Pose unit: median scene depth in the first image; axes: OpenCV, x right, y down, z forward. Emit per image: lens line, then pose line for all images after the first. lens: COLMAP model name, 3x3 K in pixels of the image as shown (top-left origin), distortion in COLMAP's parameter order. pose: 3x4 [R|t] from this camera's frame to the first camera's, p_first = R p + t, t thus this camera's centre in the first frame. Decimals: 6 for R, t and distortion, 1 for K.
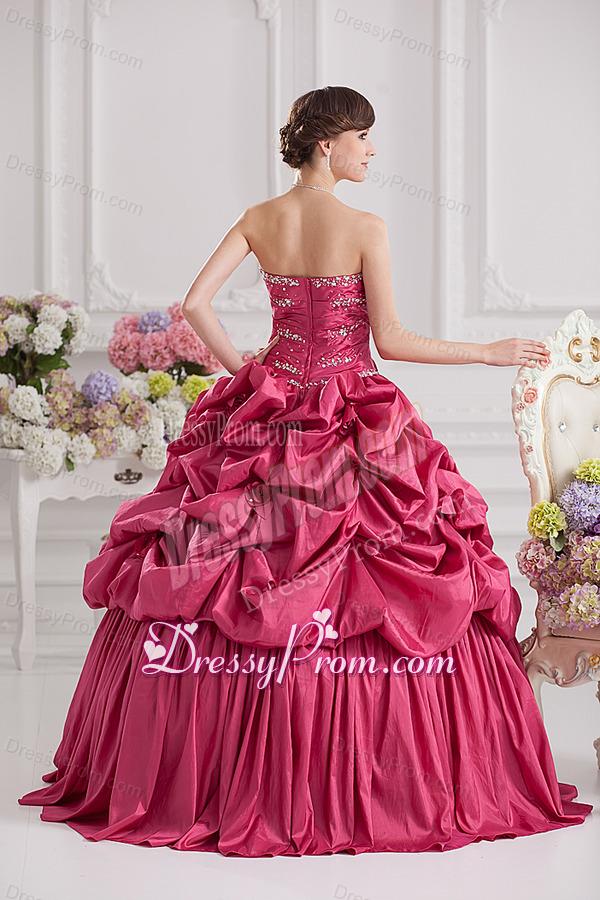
lens RADIAL K [[2230.9, 0, 300.0], [0, 2230.9, 450.0], [0, 0, 1]] dist [0.018755, -2.300723]
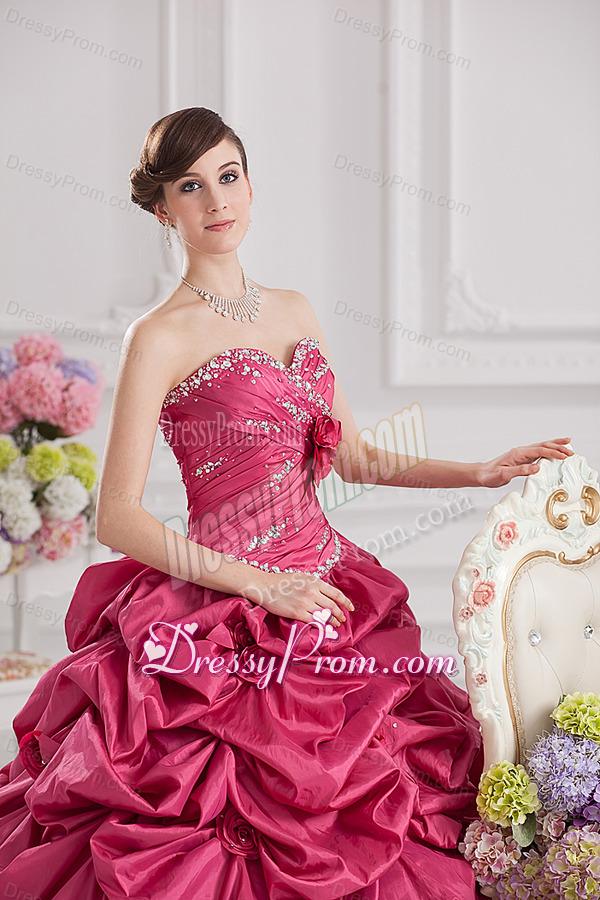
lens RADIAL K [[2230.9, 0, 300.0], [0, 2230.9, 450.0], [0, 0, 1]] dist [0.018755, -2.300723]
pose [[0.999999, 0.001490, 0.000128, 0.037363], [-0.001494, 0.998959, 0.045593, -0.065937], [-0.000060, -0.045594, 0.998960, 0.273962]]
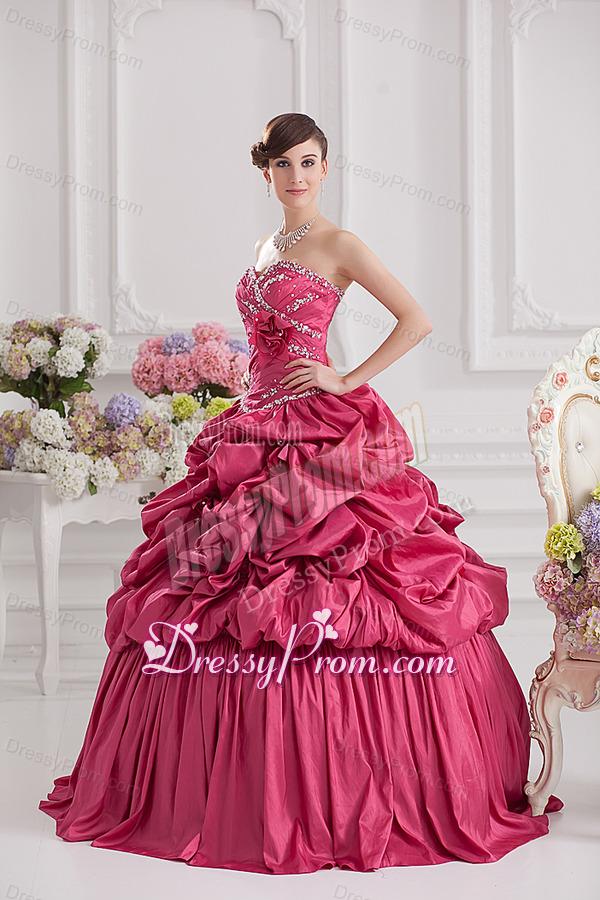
lens RADIAL K [[2230.9, 0, 300.0], [0, 2230.9, 450.0], [0, 0, 1]] dist [0.018755, -2.300723]
pose [[0.999706, -0.006172, -0.023456, 0.012399], [0.005943, 0.999934, -0.009821, -0.000086], [0.023515, 0.009679, 0.999677, 0.008447]]
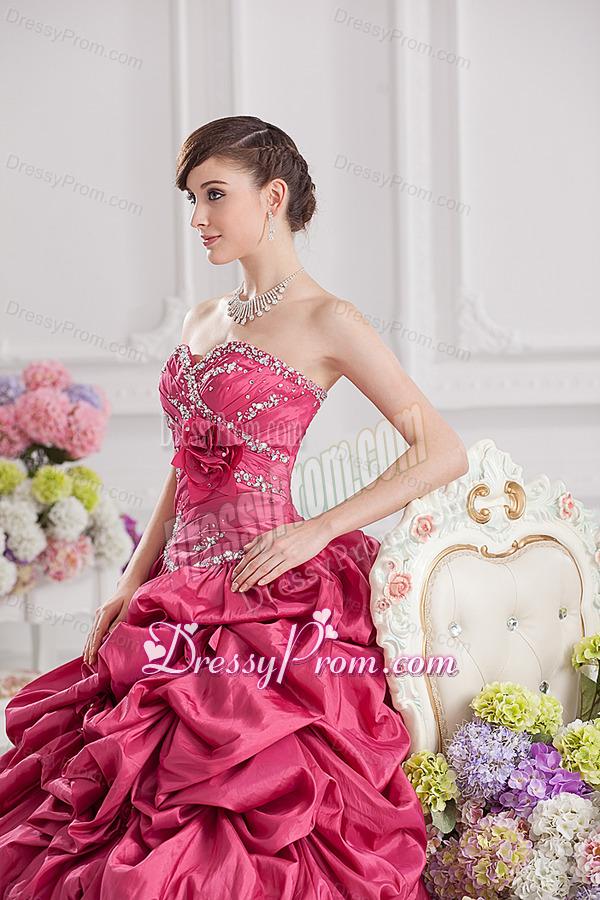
lens RADIAL K [[2230.9, 0, 300.0], [0, 2230.9, 450.0], [0, 0, 1]] dist [0.018755, -2.300723]
pose [[0.998518, -0.014789, -0.052365, 0.077573], [0.015989, 0.999618, 0.022565, -0.055342], [0.052011, -0.023369, 0.998373, 0.262777]]
